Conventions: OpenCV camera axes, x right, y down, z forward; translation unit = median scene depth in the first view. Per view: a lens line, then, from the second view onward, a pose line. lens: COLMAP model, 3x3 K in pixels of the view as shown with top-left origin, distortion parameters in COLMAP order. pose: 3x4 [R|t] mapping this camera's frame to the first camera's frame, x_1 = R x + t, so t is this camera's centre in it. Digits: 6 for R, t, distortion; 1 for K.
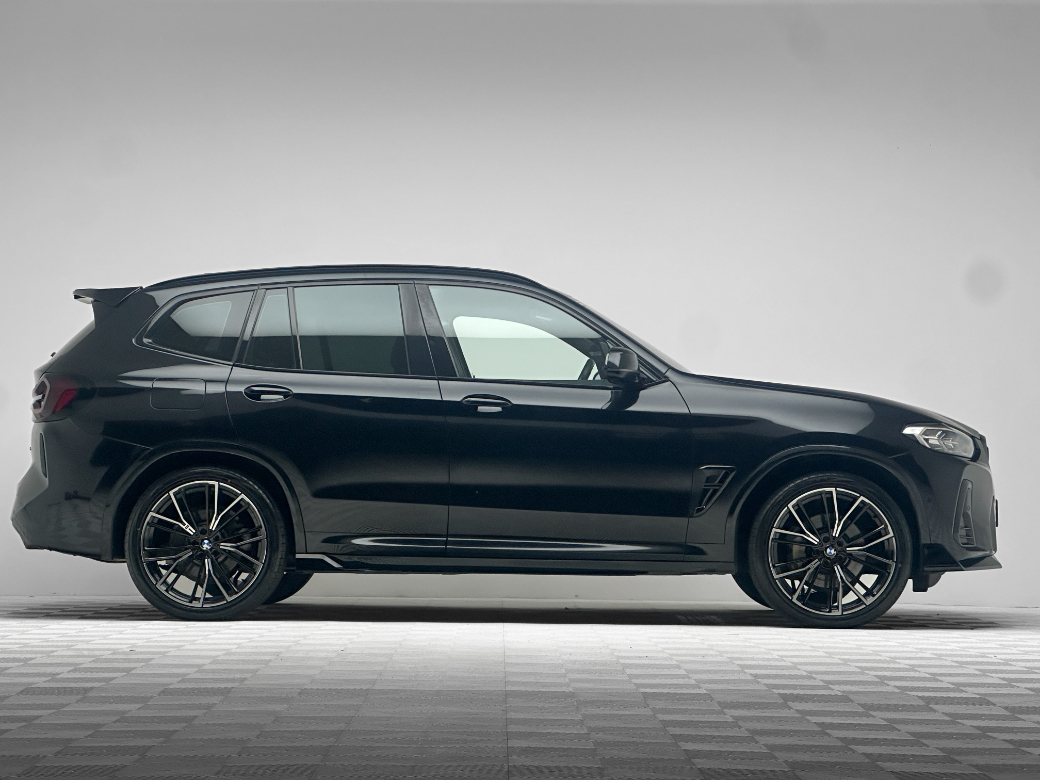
lens RADIAL K [[2431.2, 0, 520.2], [0, 2431.2, 392.3], [0, 0, 1]] dist [0.431640, 0.000000]
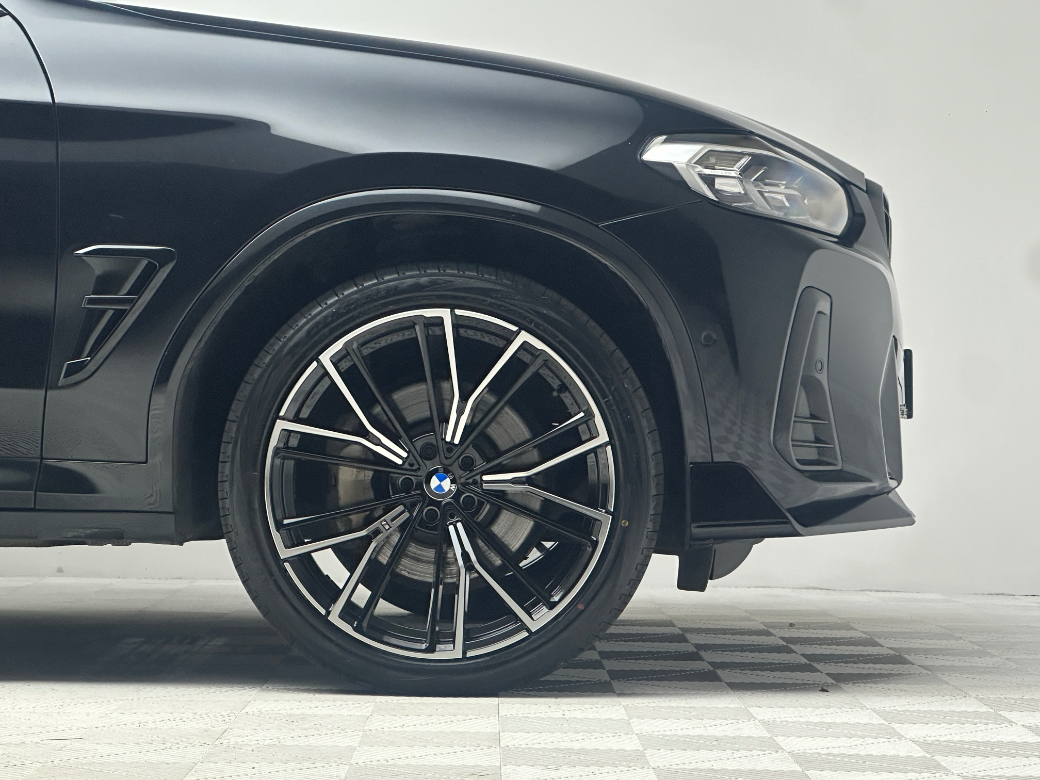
lens RADIAL K [[2763.3, 0, 520.6], [0, 2763.3, 384.6], [0, 0, 1]] dist [-0.479445, 0.000000]
pose [[0.999814, 0.006348, -0.018227, 0.145675], [-0.005687, 0.999334, 0.036042, 0.035433], [0.018444, -0.035932, 0.999184, 0.593688]]
